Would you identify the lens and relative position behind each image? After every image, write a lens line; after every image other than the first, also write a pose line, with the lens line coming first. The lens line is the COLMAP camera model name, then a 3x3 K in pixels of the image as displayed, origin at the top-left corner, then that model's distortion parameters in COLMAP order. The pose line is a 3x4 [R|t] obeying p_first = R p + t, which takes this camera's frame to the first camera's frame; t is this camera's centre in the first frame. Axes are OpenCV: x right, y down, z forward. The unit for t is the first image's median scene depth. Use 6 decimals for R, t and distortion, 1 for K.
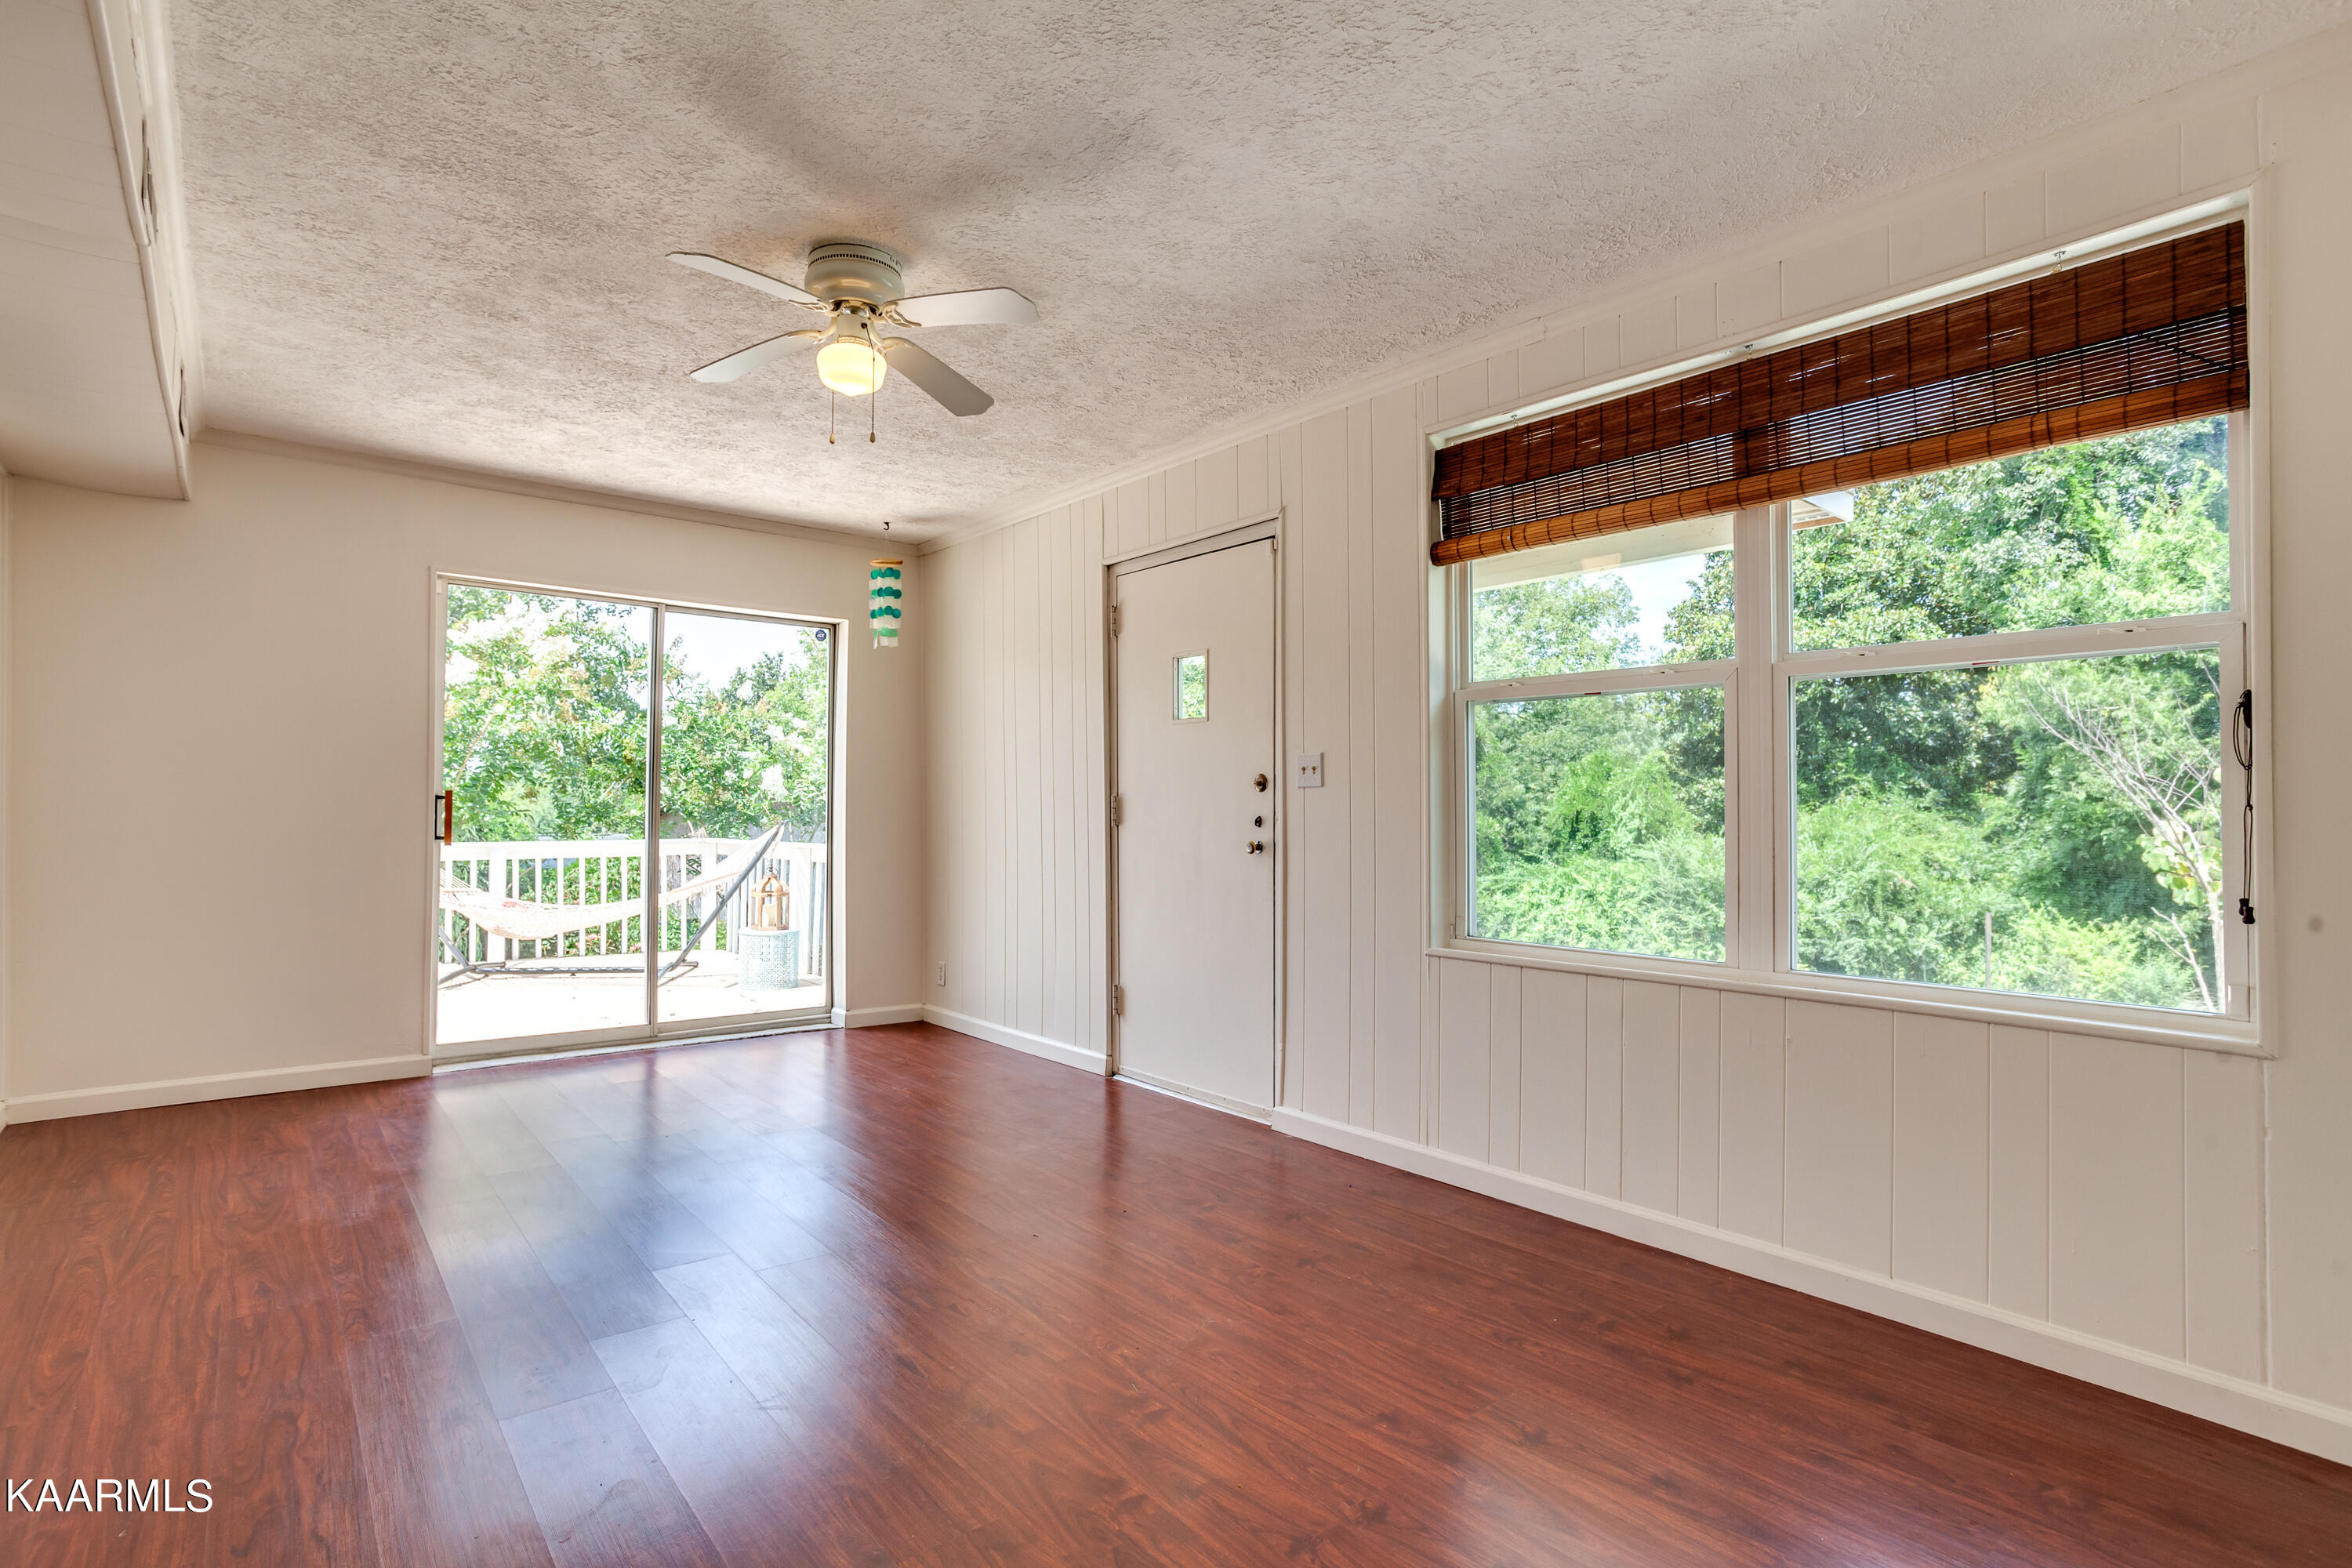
lens RADIAL K [[1143.6, 0, 1185.9], [0, 1143.6, 775.8], [0, 0, 1]] dist [-0.022396, 0.012587]
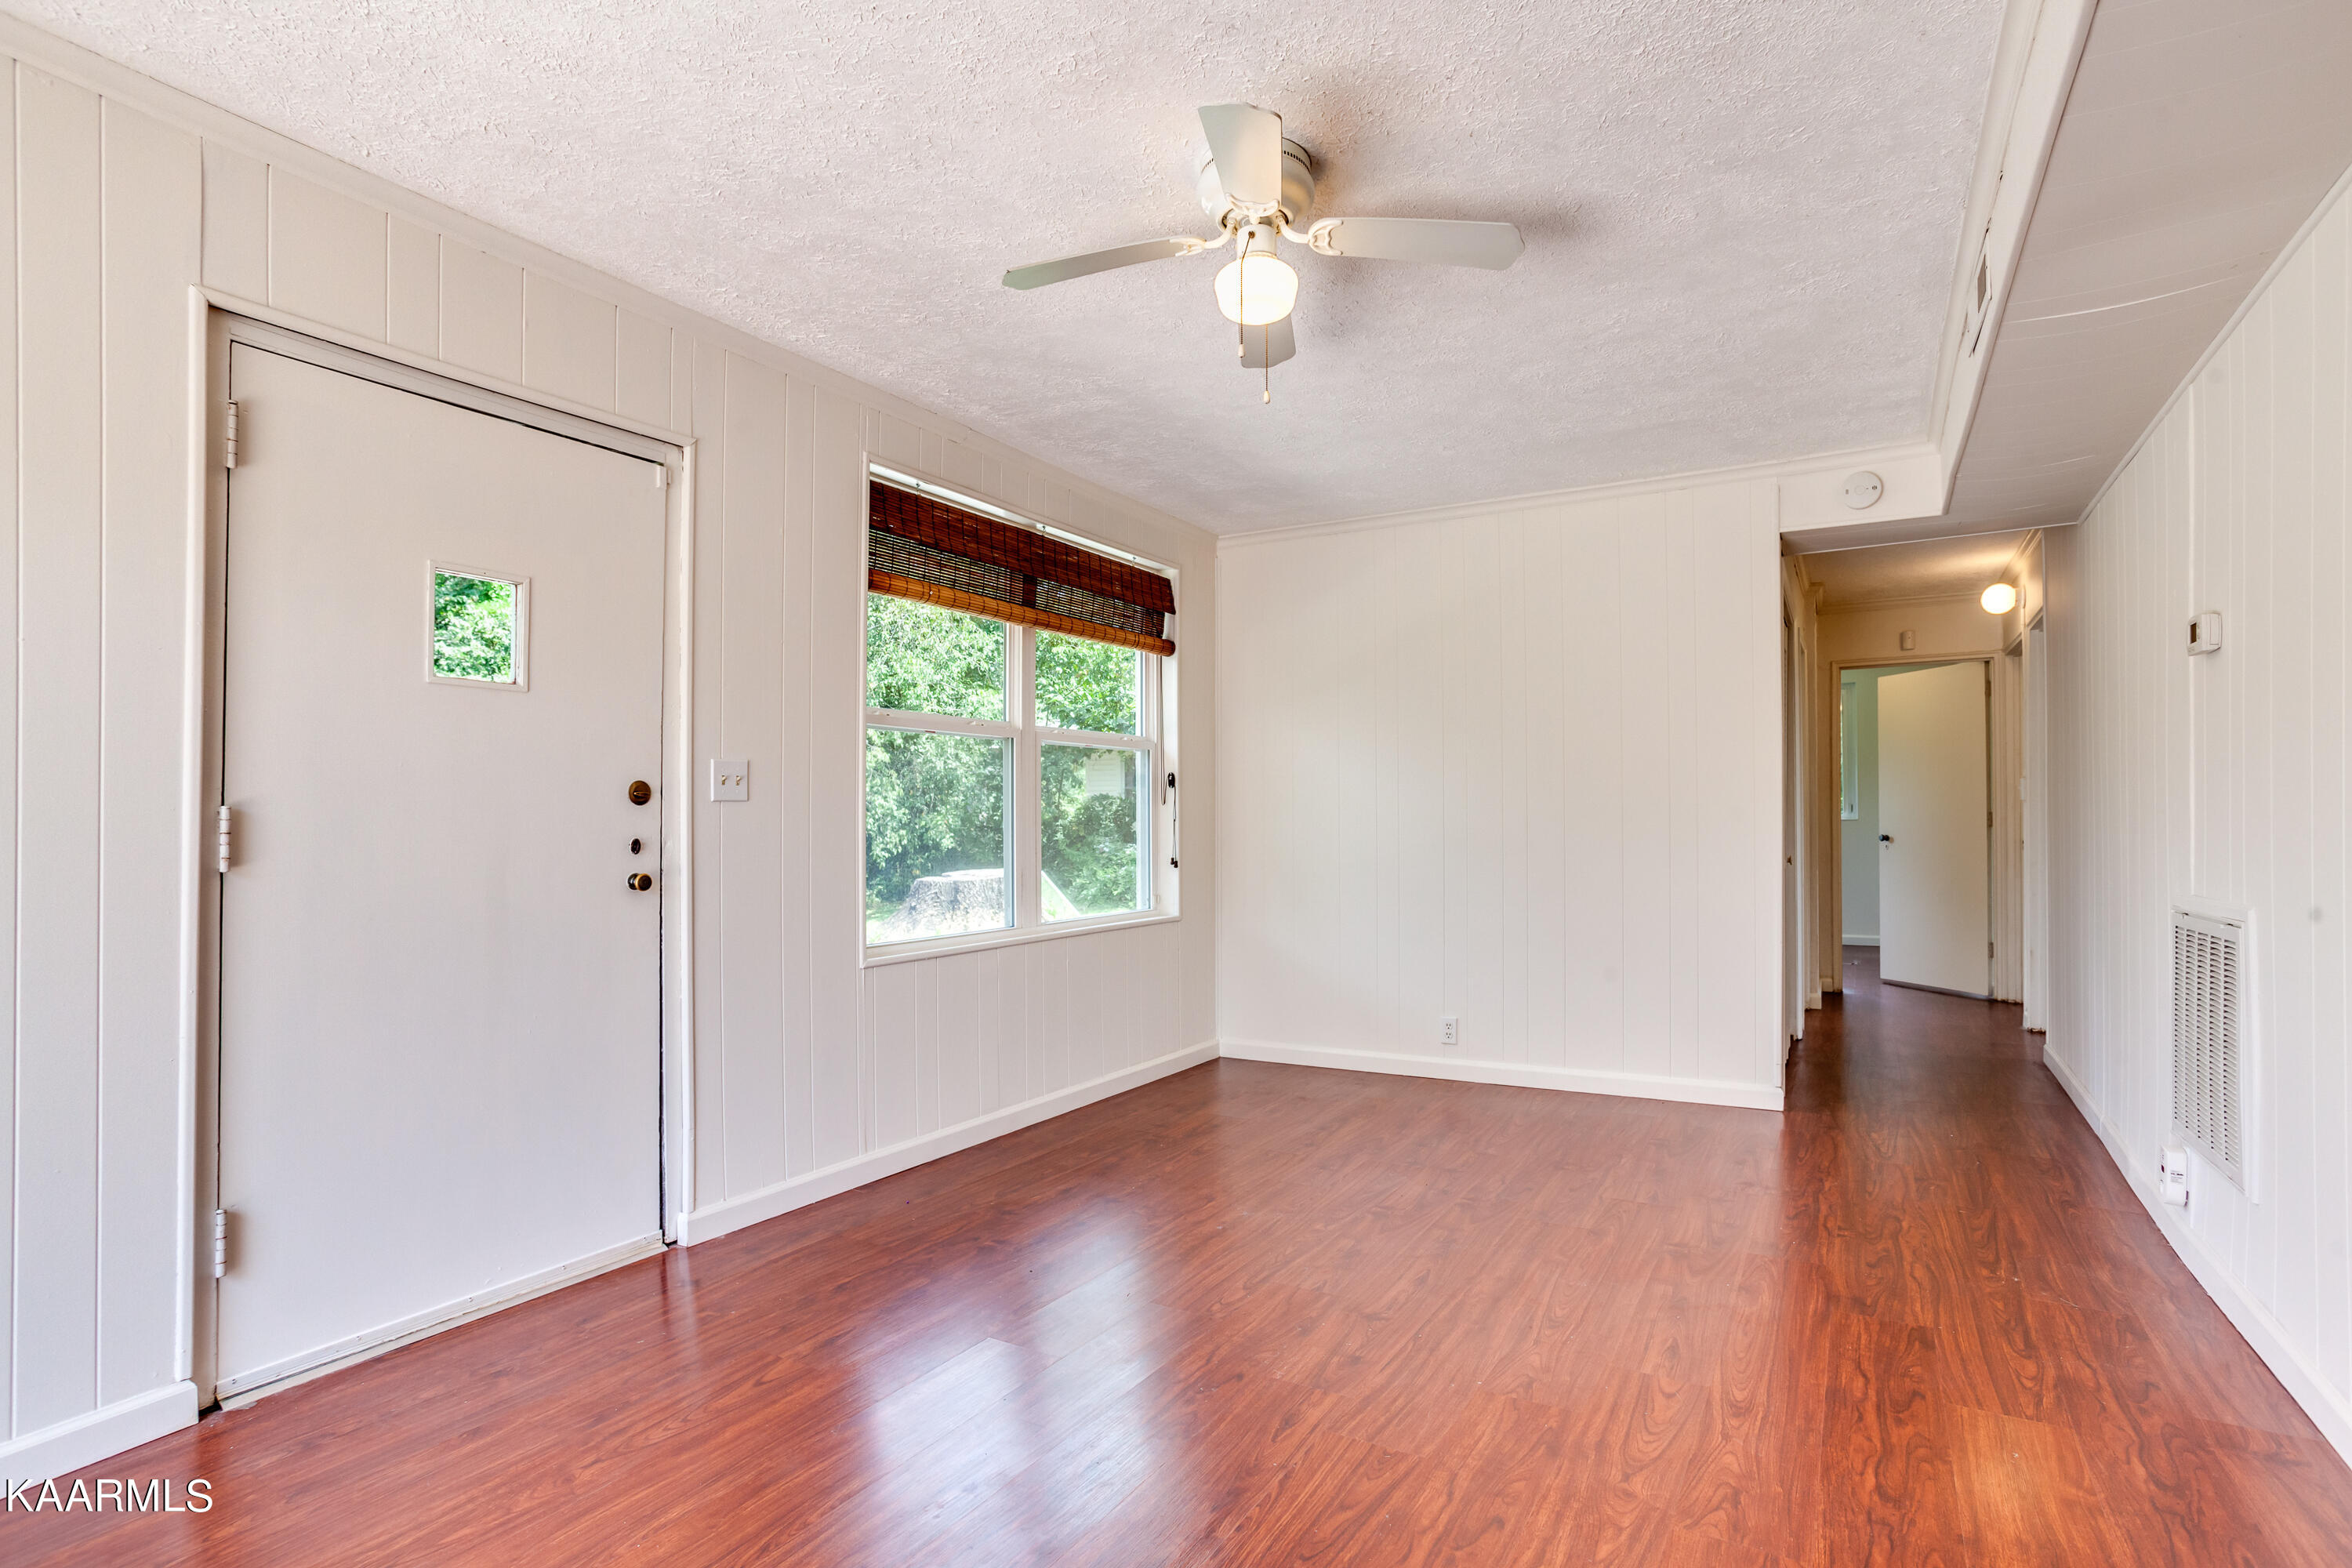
lens RADIAL K [[1143.6, 0, 1194.4], [0, 1143.6, 808.4], [0, 0, 1]] dist [-0.022396, 0.012587]
pose [[-0.320039, 0.010567, 0.947345, -0.980959], [-0.017402, 0.999704, -0.017030, 0.029625], [-0.947244, -0.021936, -0.319761, 1.204513]]
